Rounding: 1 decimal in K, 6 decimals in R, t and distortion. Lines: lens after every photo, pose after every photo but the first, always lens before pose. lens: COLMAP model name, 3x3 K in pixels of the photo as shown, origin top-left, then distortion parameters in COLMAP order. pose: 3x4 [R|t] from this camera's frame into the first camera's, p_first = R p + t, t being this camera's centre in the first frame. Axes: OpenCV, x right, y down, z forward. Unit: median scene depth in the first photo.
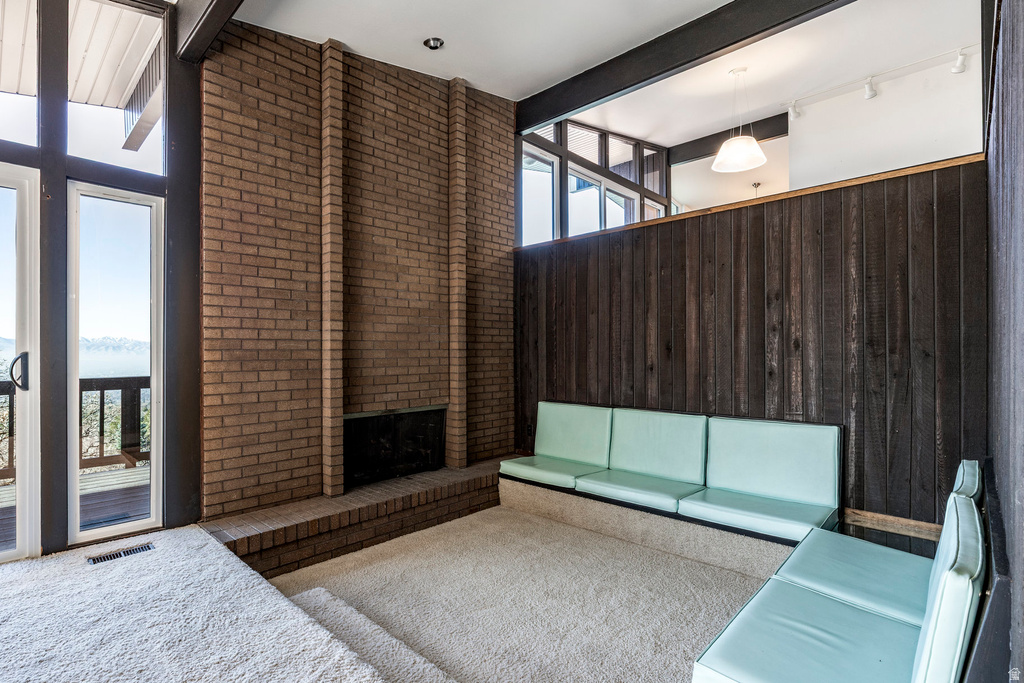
lens RADIAL K [[510.9, 0, 513.5], [0, 510.9, 342.5], [0, 0, 1]] dist [-0.004218, 0.000476]
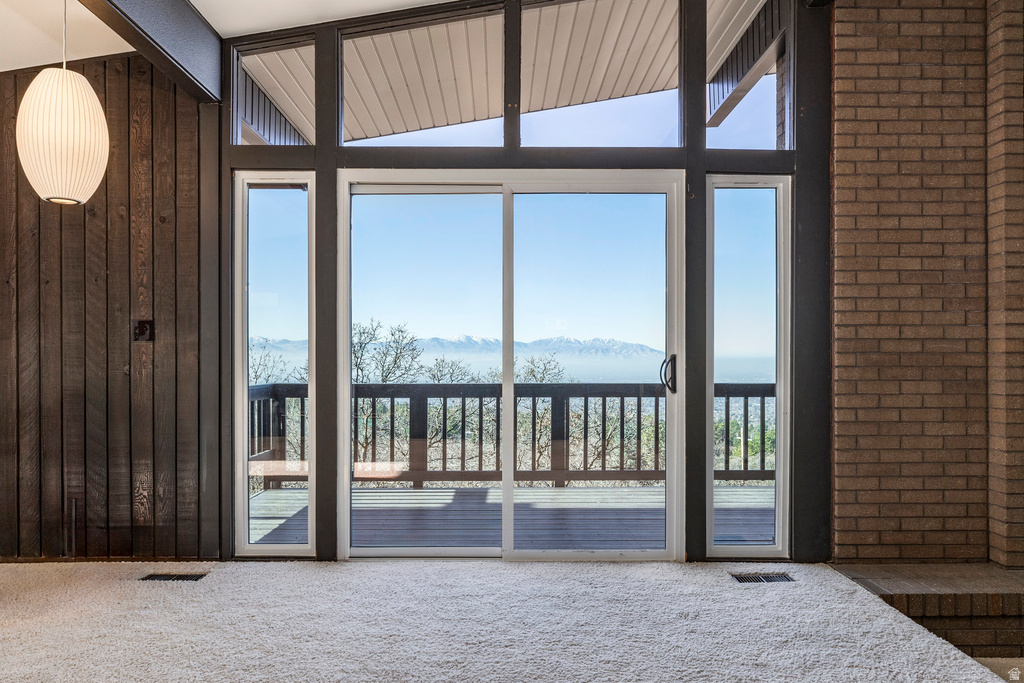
lens RADIAL K [[721.2, 0, 507.9], [0, 721.2, 345.7], [0, 0, 1]] dist [-0.008059, 0.009534]
pose [[0.682260, -0.004655, -0.731095, -0.120050], [0.008623, 0.999961, 0.001680, -0.003148], [0.731059, -0.007451, 0.682274, -0.167158]]
